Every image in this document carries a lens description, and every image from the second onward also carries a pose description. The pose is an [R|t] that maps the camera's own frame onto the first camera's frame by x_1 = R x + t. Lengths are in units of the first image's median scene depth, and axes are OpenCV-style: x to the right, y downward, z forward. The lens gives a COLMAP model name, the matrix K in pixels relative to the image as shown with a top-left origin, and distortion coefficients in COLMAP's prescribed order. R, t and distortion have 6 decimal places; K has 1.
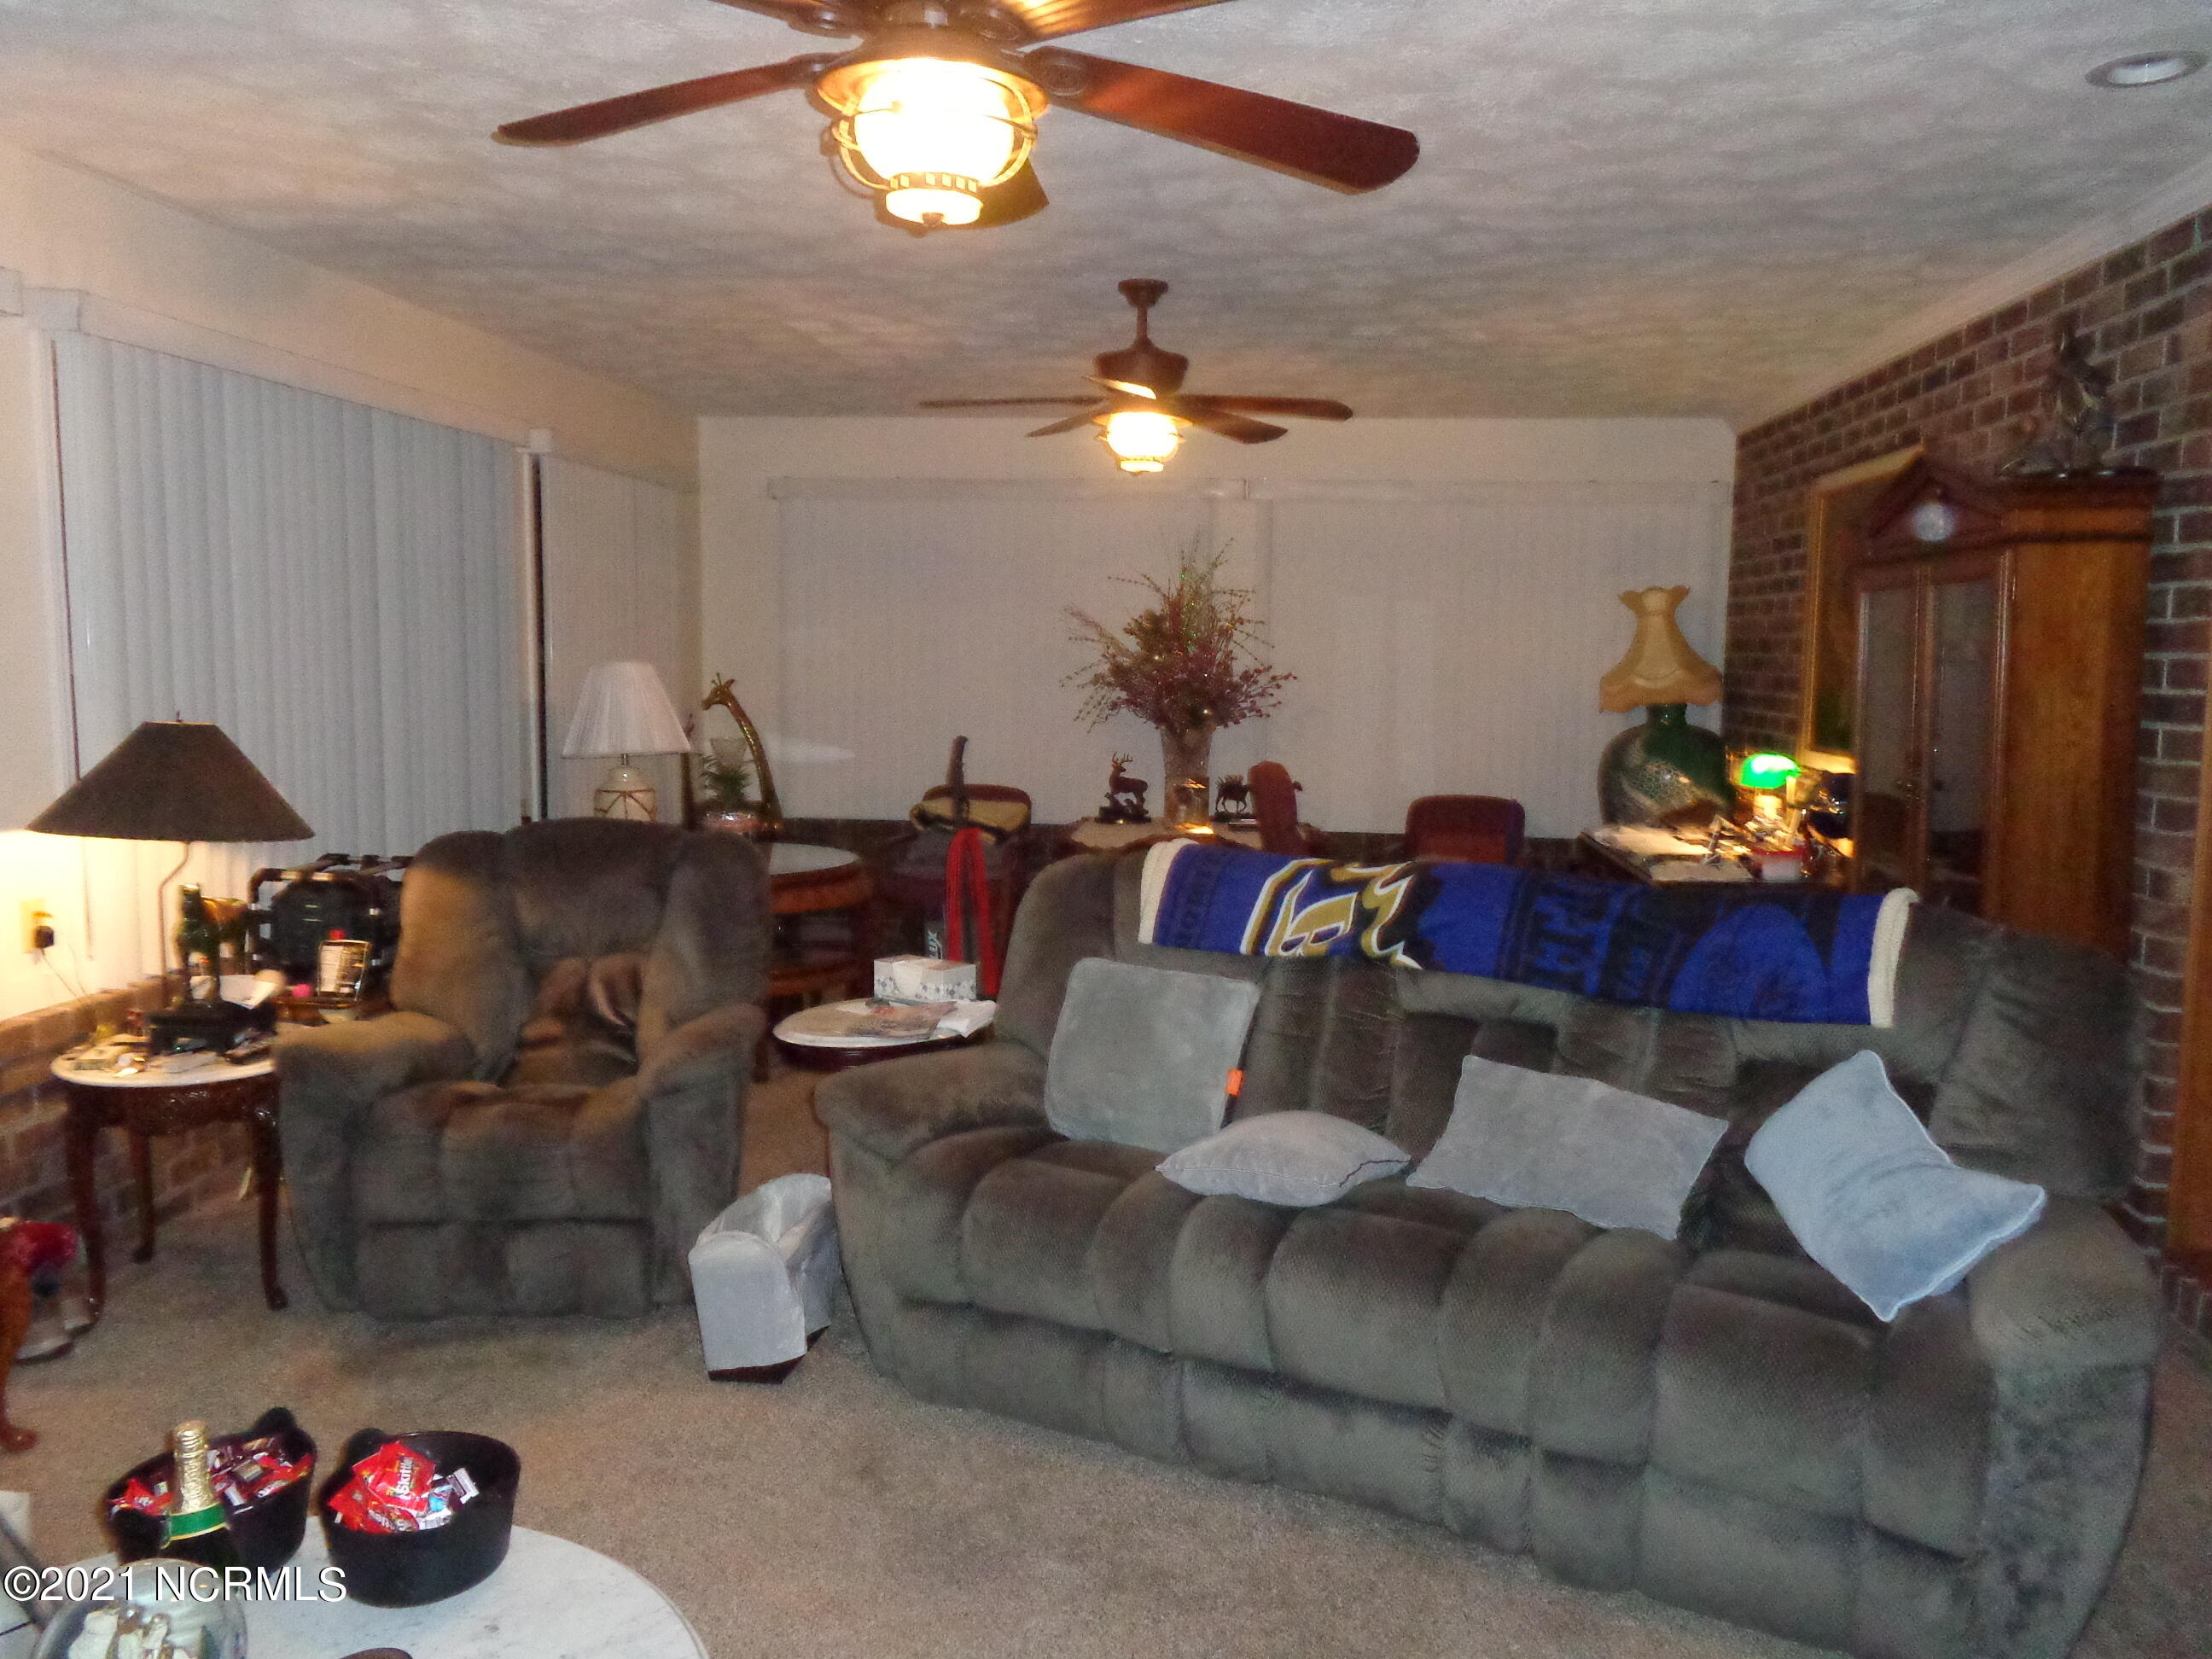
lens RADIAL K [[1614.1, 0, 1106.0], [0, 1614.1, 829.5], [0, 0, 1]] dist [-0.051546, -0.001217]
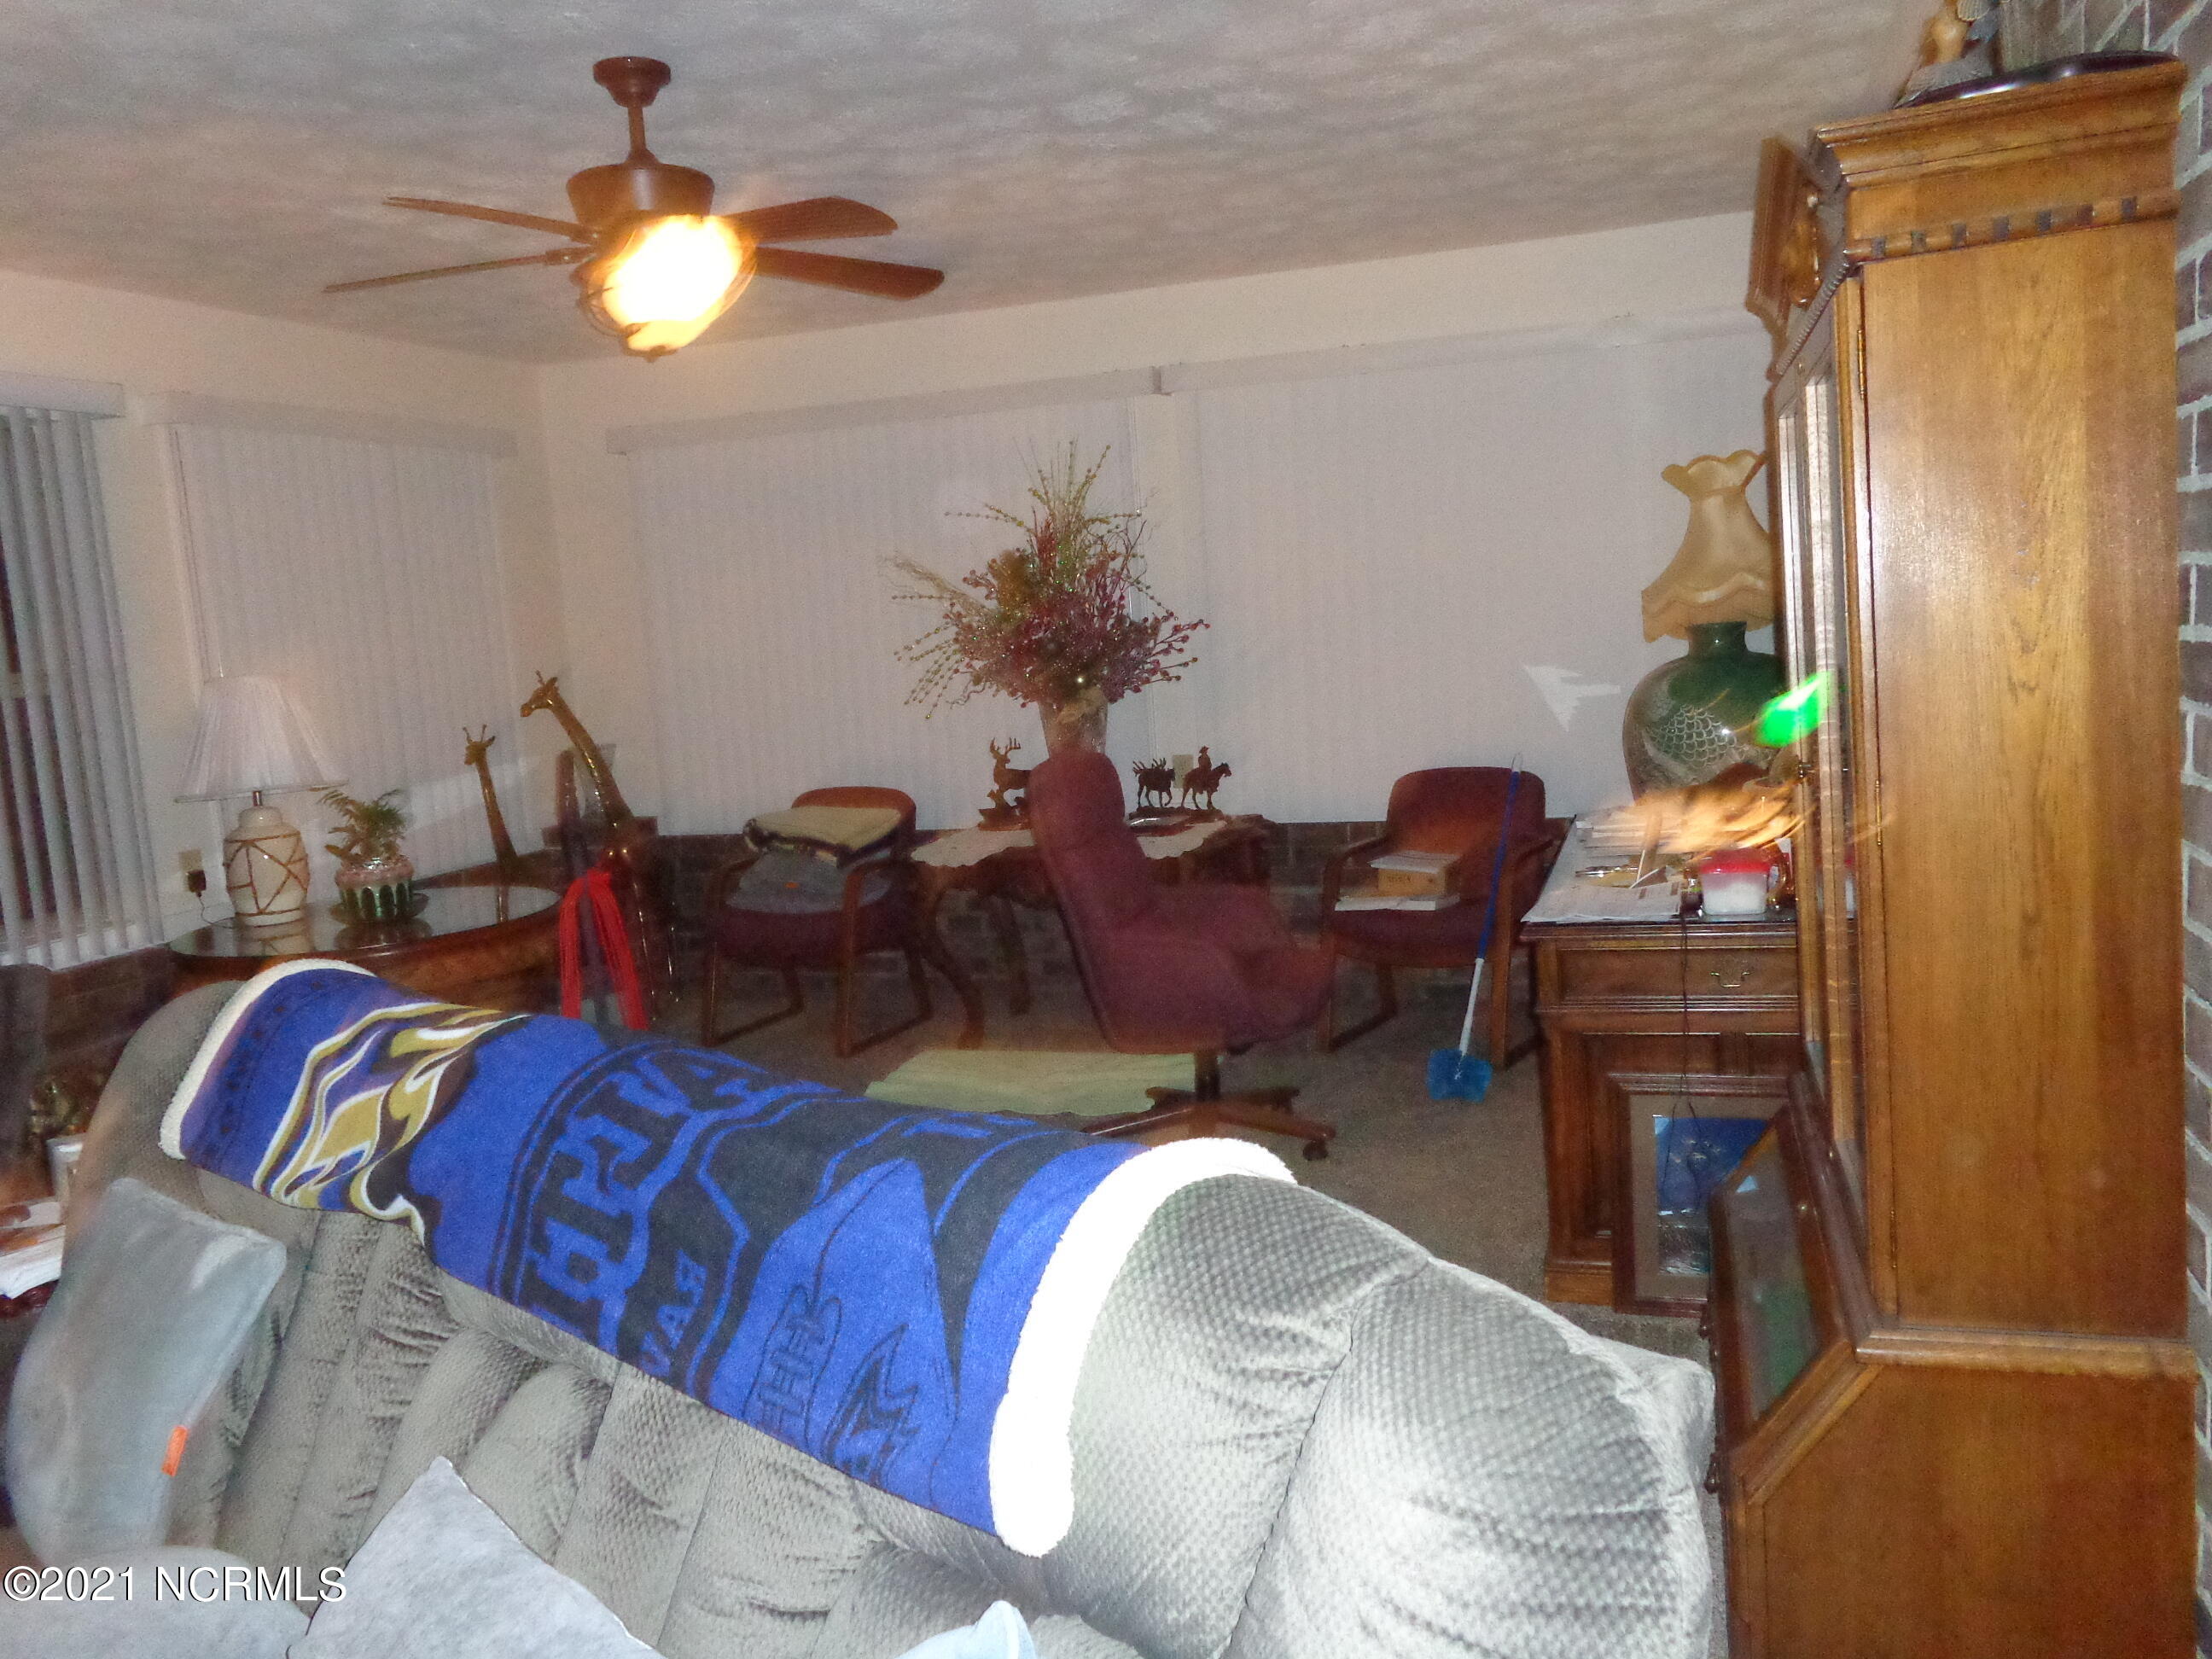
lens RADIAL K [[1642.3, 0, 1098.3], [0, 1642.3, 825.3], [0, 0, 1]] dist [-0.007073, -0.003648]
pose [[0.976239, -0.048992, -0.211084, 0.227215], [0.054271, 0.998340, 0.019283, -0.019196], [0.209789, -0.030281, 0.977278, 0.245980]]
